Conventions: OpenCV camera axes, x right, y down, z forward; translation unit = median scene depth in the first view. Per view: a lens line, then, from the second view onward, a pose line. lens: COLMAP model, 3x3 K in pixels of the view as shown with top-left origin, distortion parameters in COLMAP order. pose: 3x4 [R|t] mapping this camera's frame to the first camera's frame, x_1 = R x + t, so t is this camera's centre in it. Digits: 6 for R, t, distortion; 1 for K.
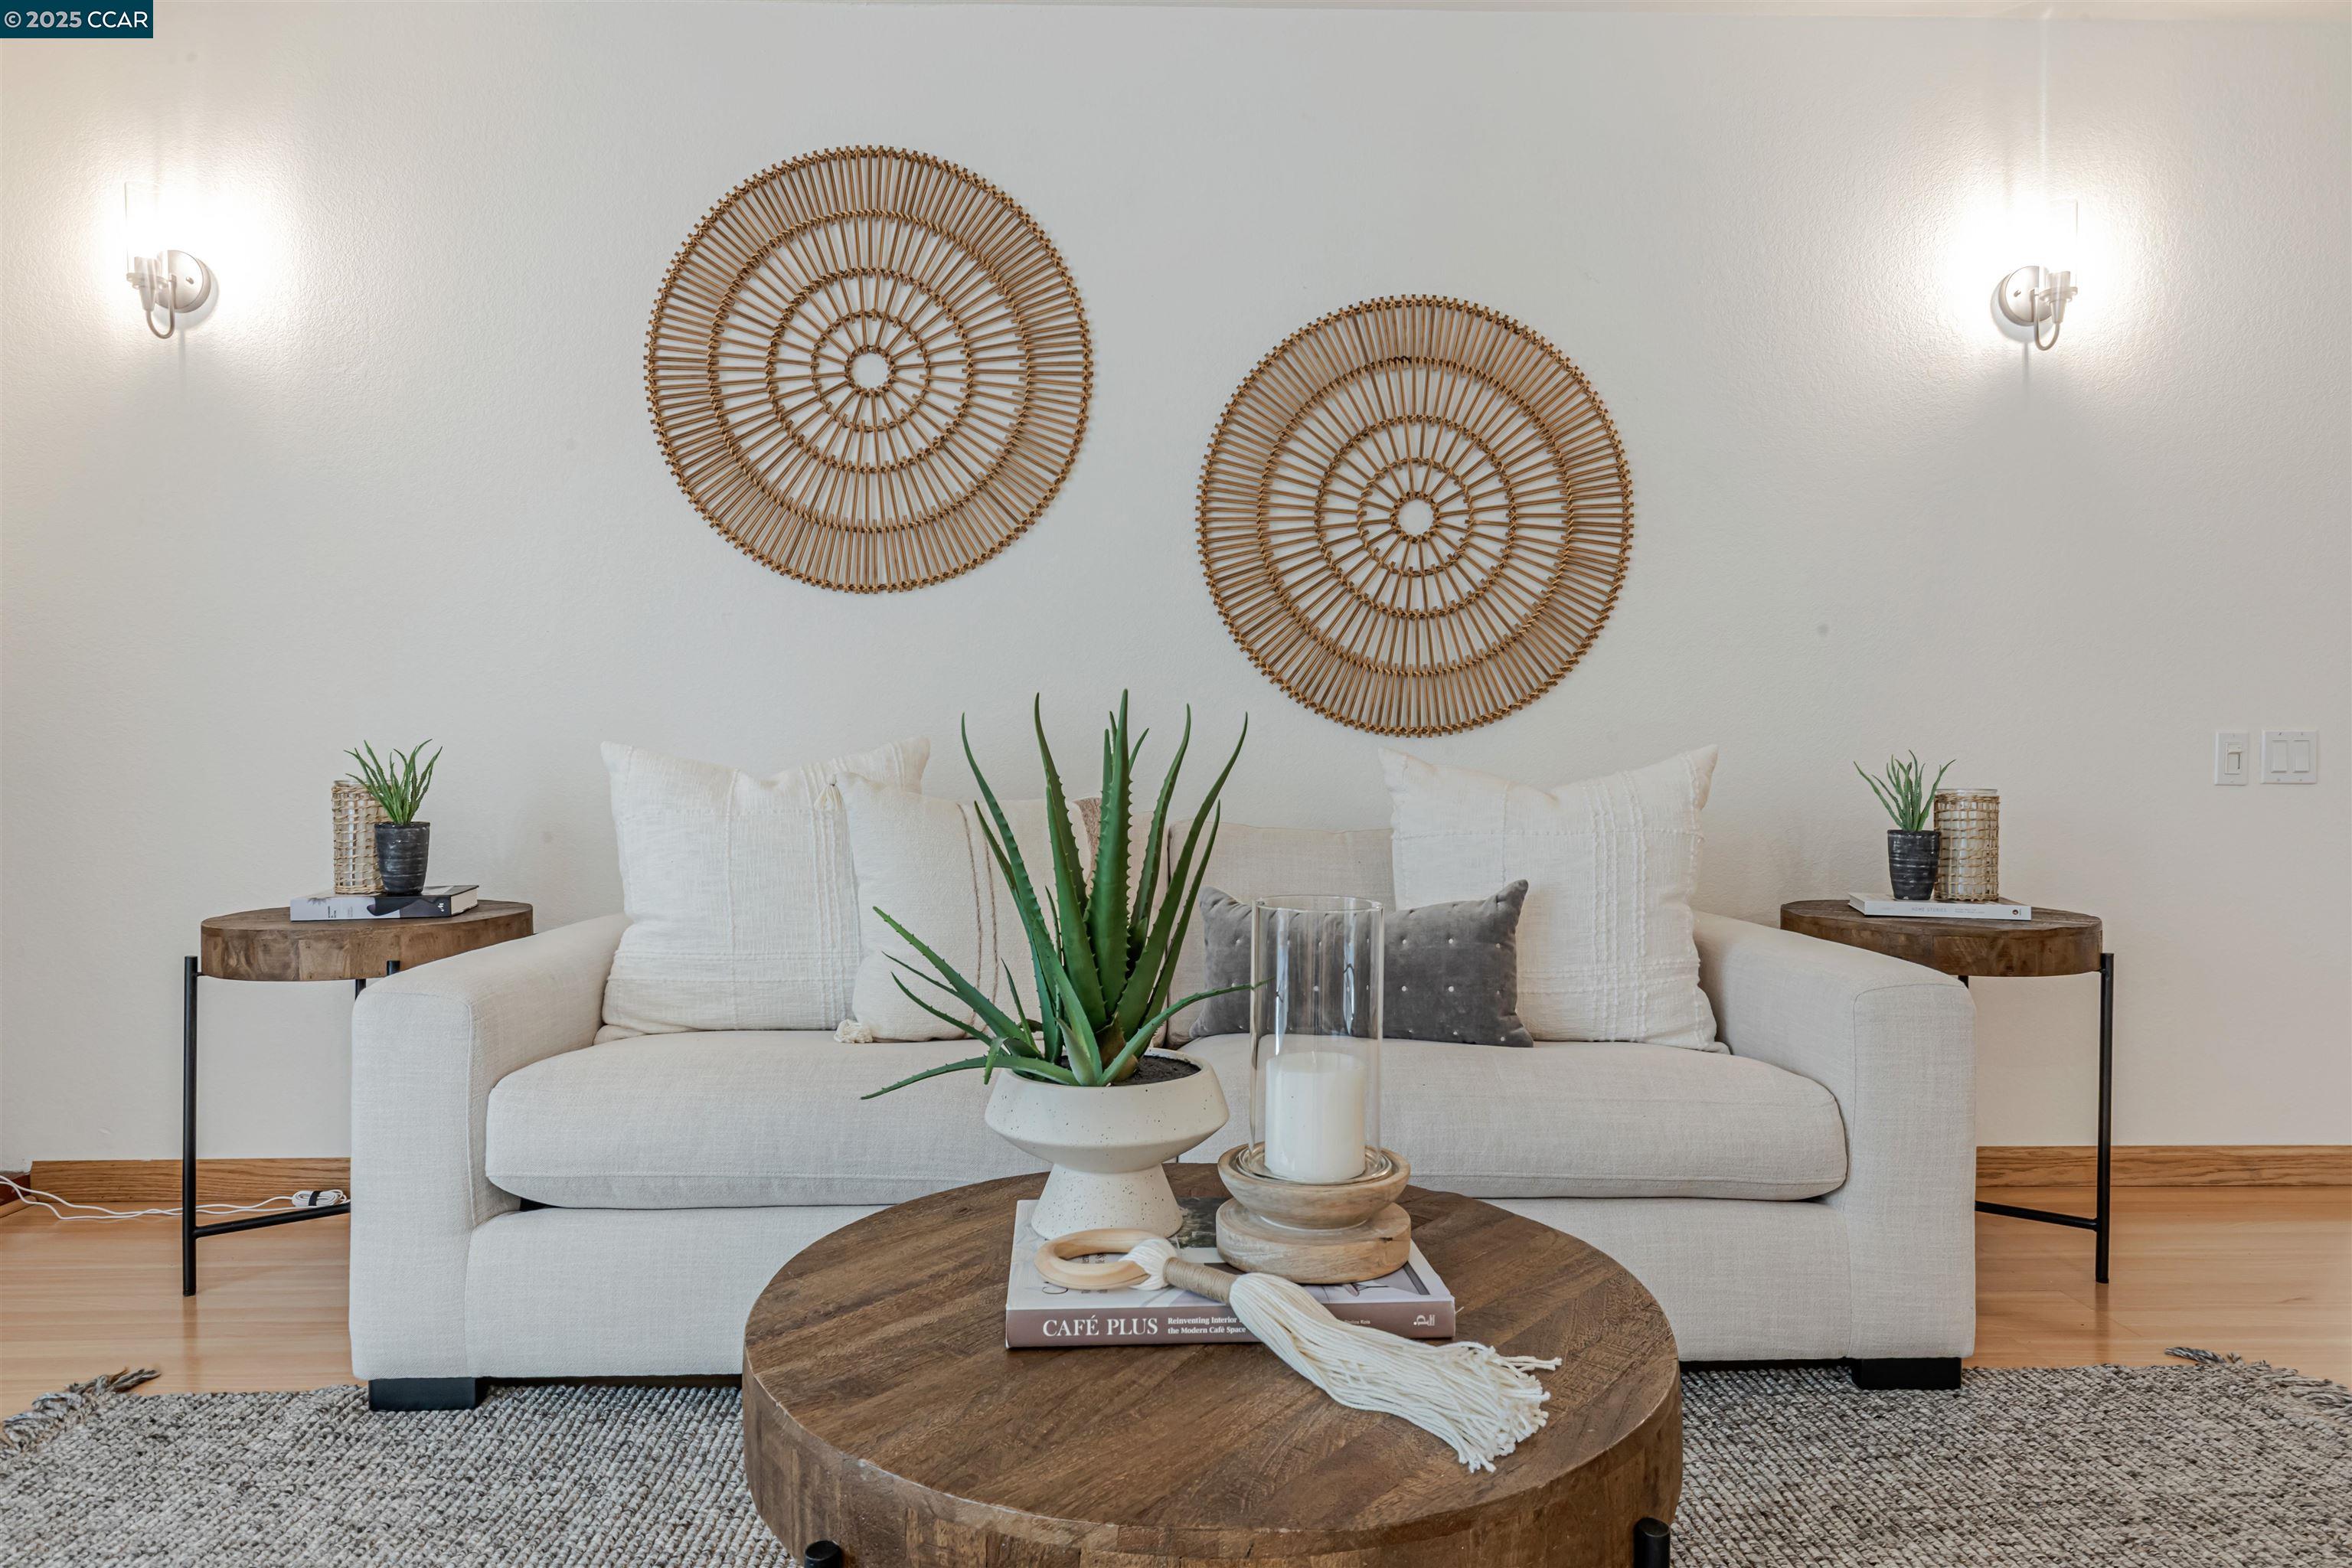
lens RADIAL K [[1447.3, 0, 1180.3], [0, 1447.3, 787.8], [0, 0, 1]] dist [0.001791, -0.001841]
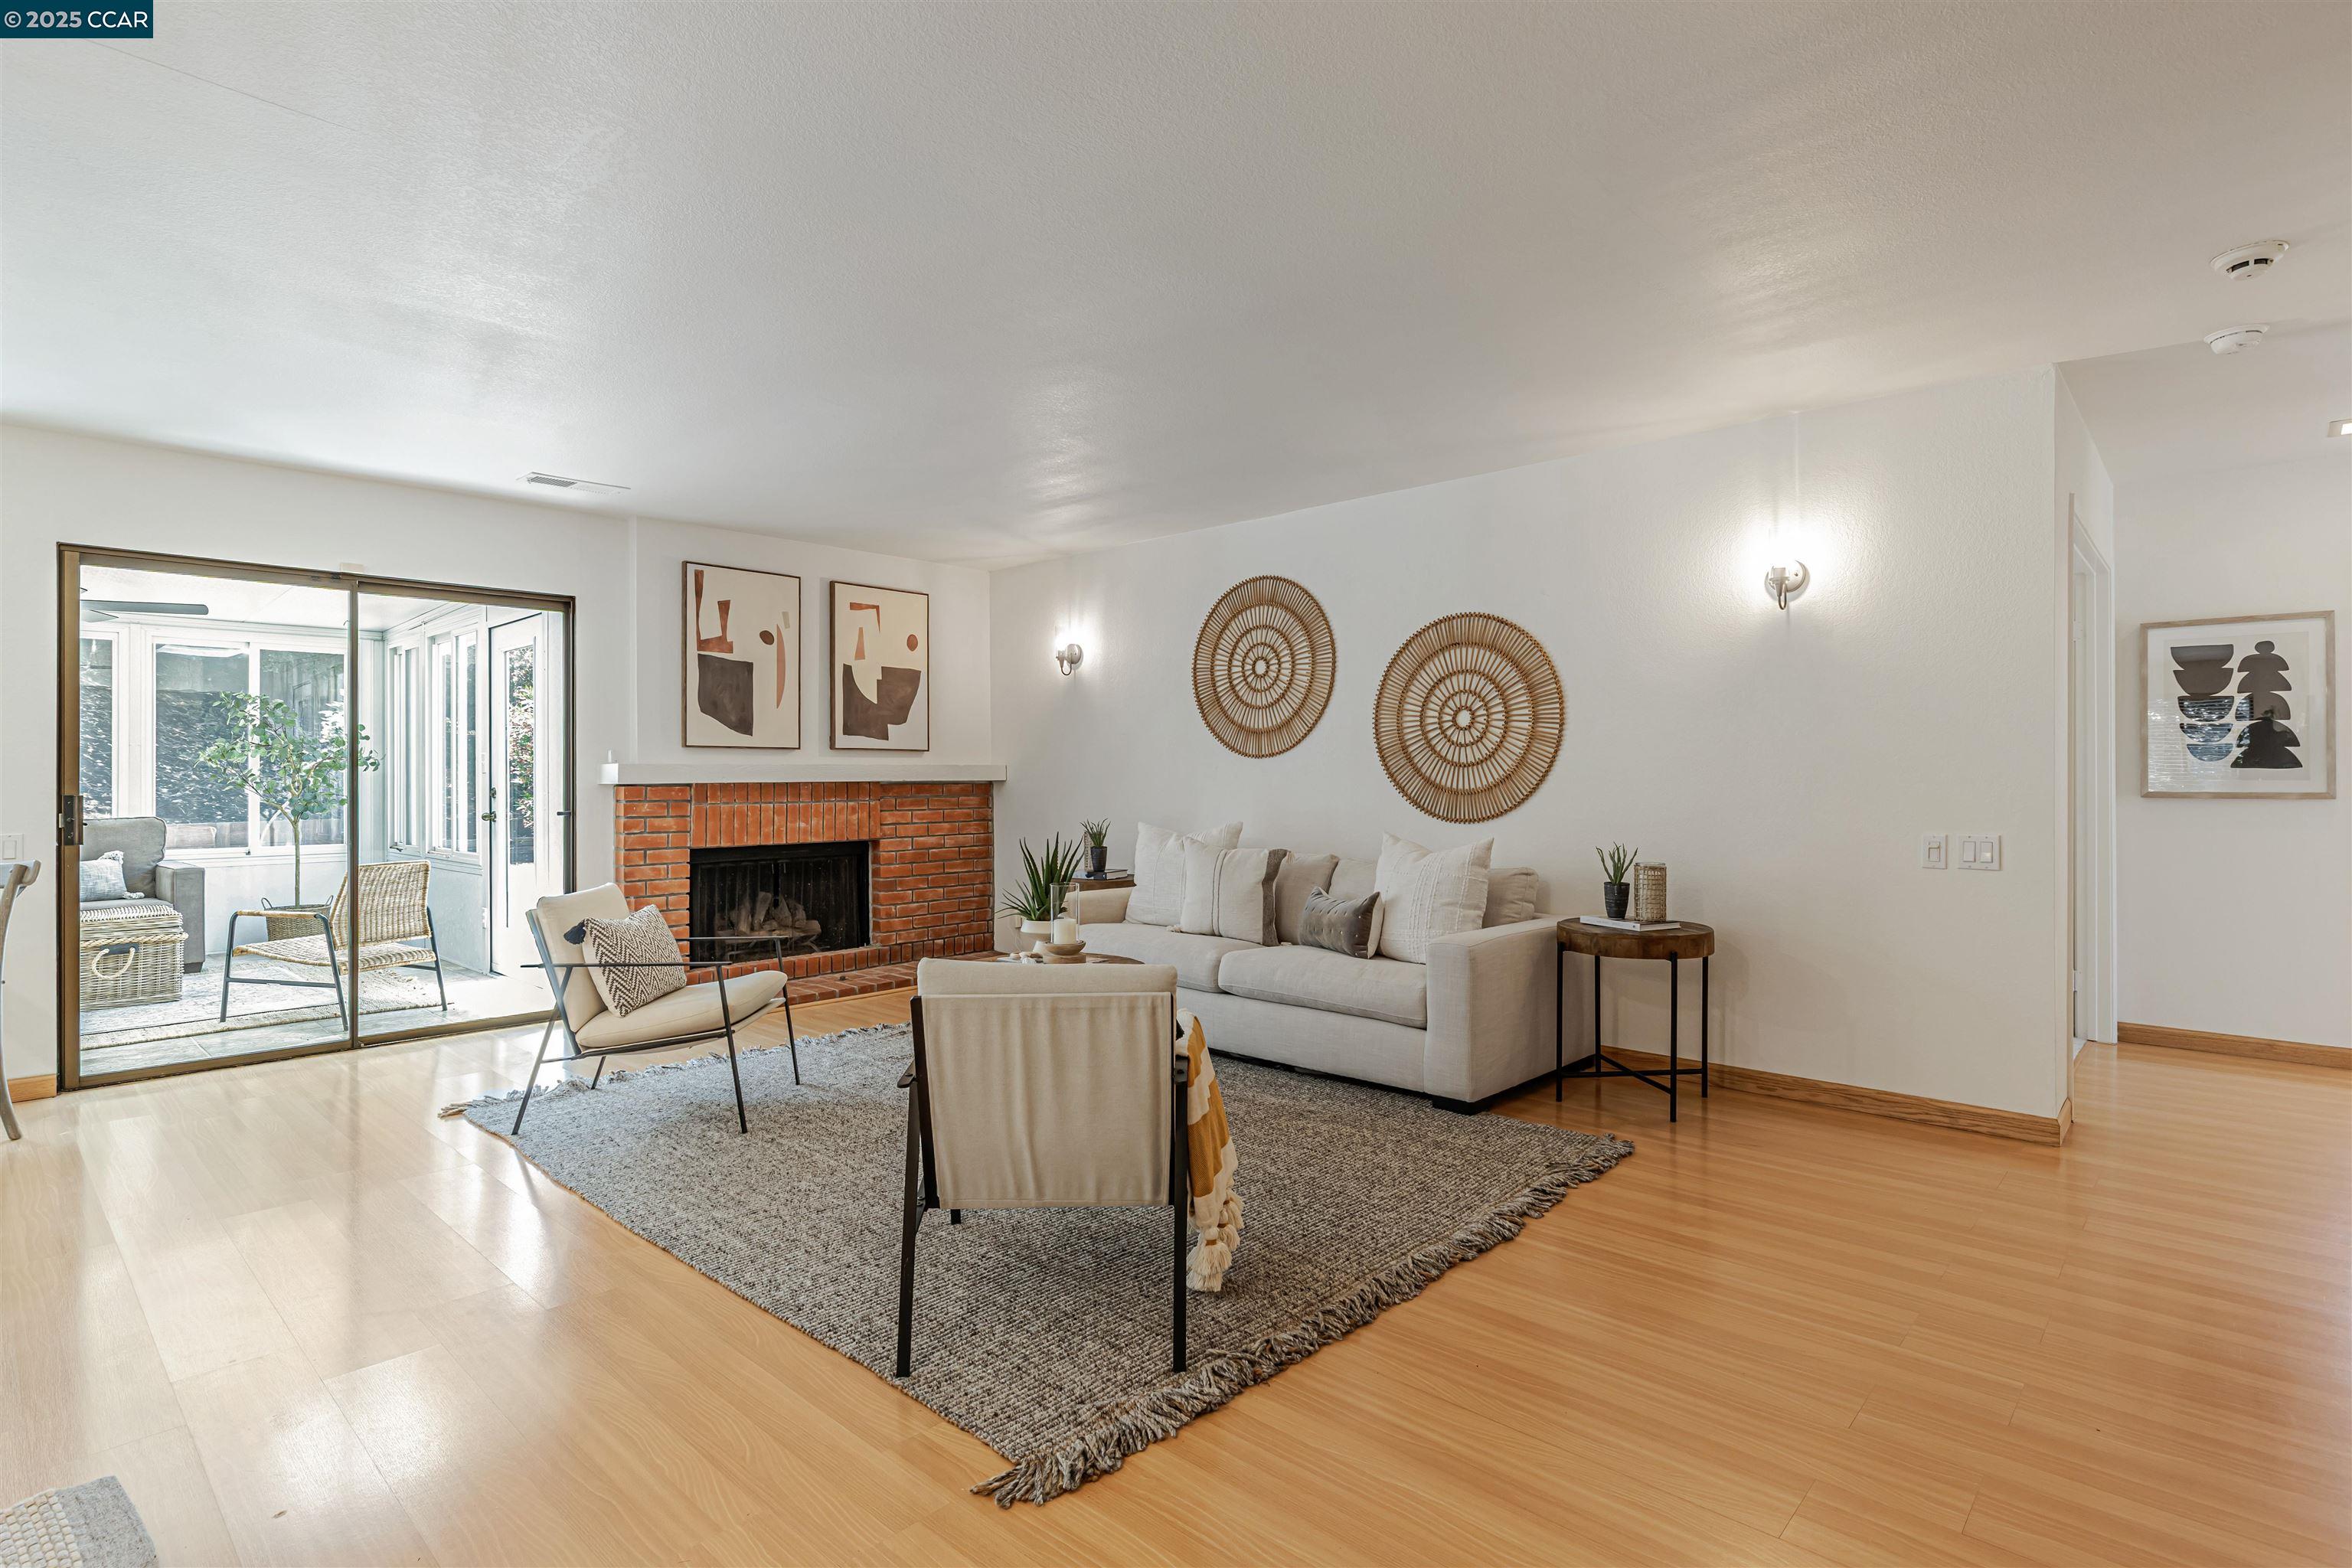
lens RADIAL K [[1157.7, 0, 1177.6], [0, 1157.7, 781.8], [0, 0, 1]] dist [-0.006518, -0.000129]
pose [[0.712353, 0.003266, -0.701814, 1.051844], [-0.011600, 0.999907, -0.007120, -0.079766], [0.701725, 0.013213, 0.712325, -0.479830]]
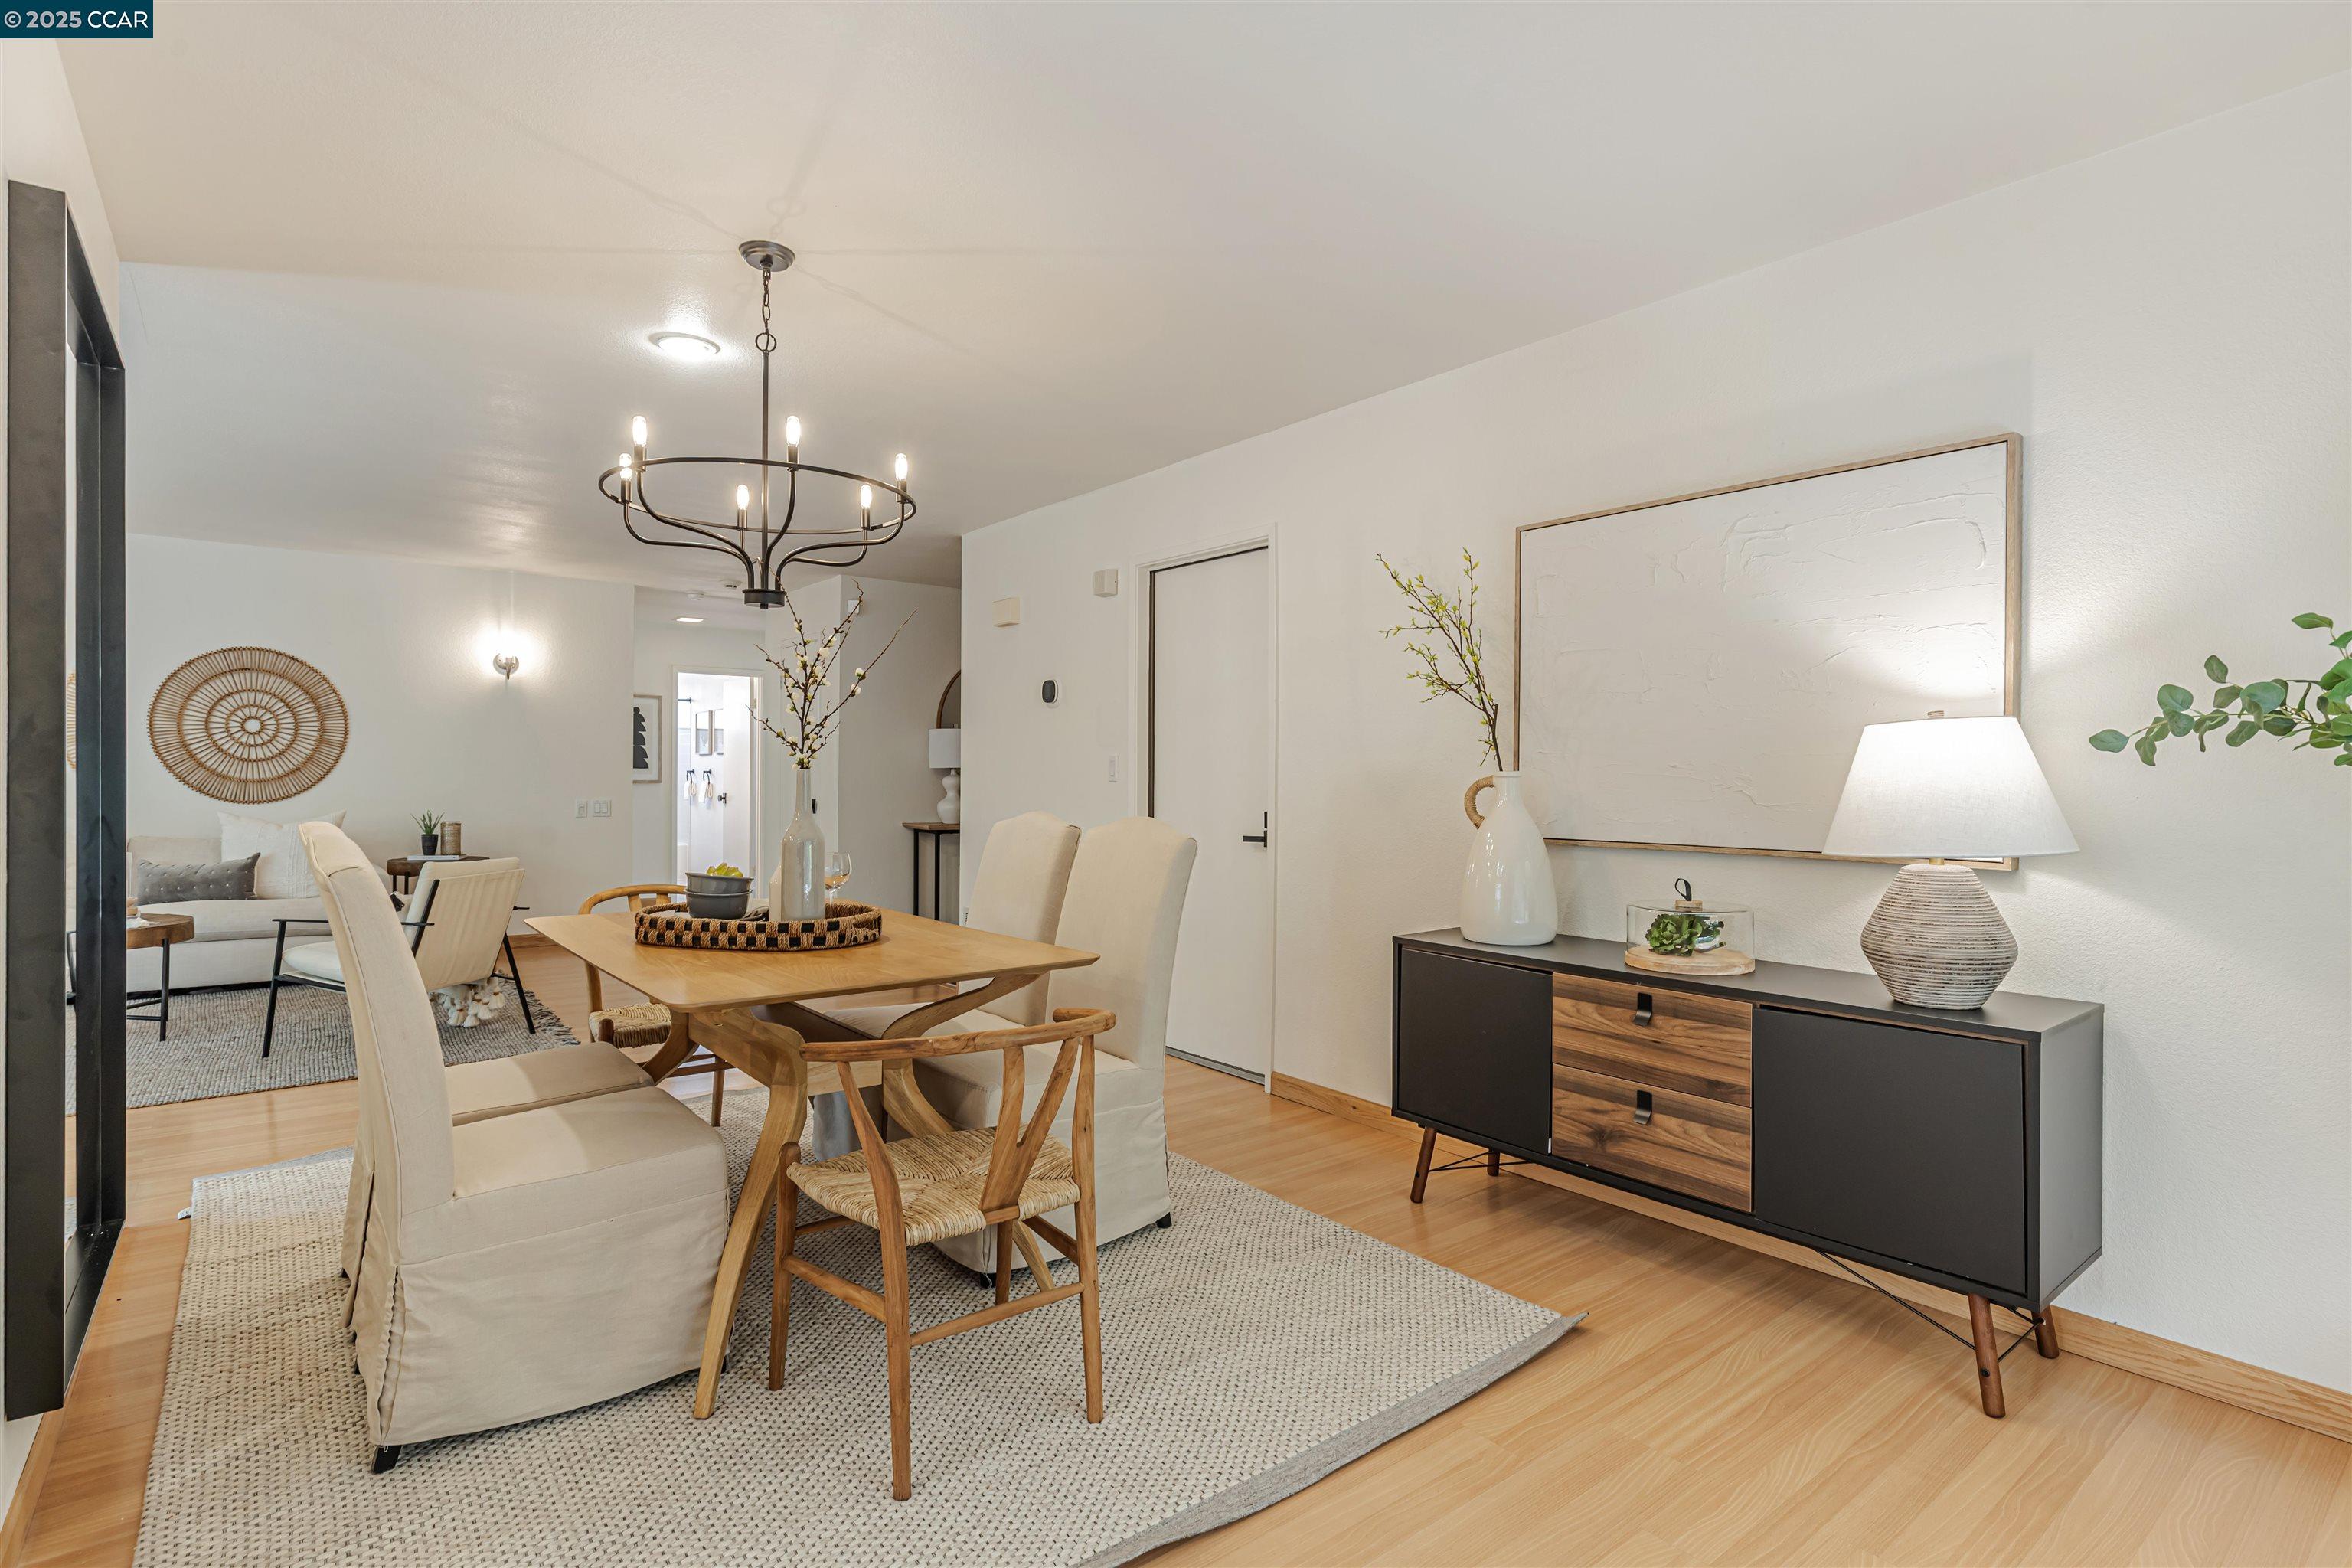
lens RADIAL K [[1157.7, 0, 1180.8], [0, 1157.7, 776.5], [0, 0, 1]] dist [-0.006518, -0.000129]
pose [[0.798133, 0.007165, 0.602438, 0.256279], [0.002002, 0.999892, -0.014543, -0.053102], [-0.602478, 0.012814, 0.798033, -1.872556]]
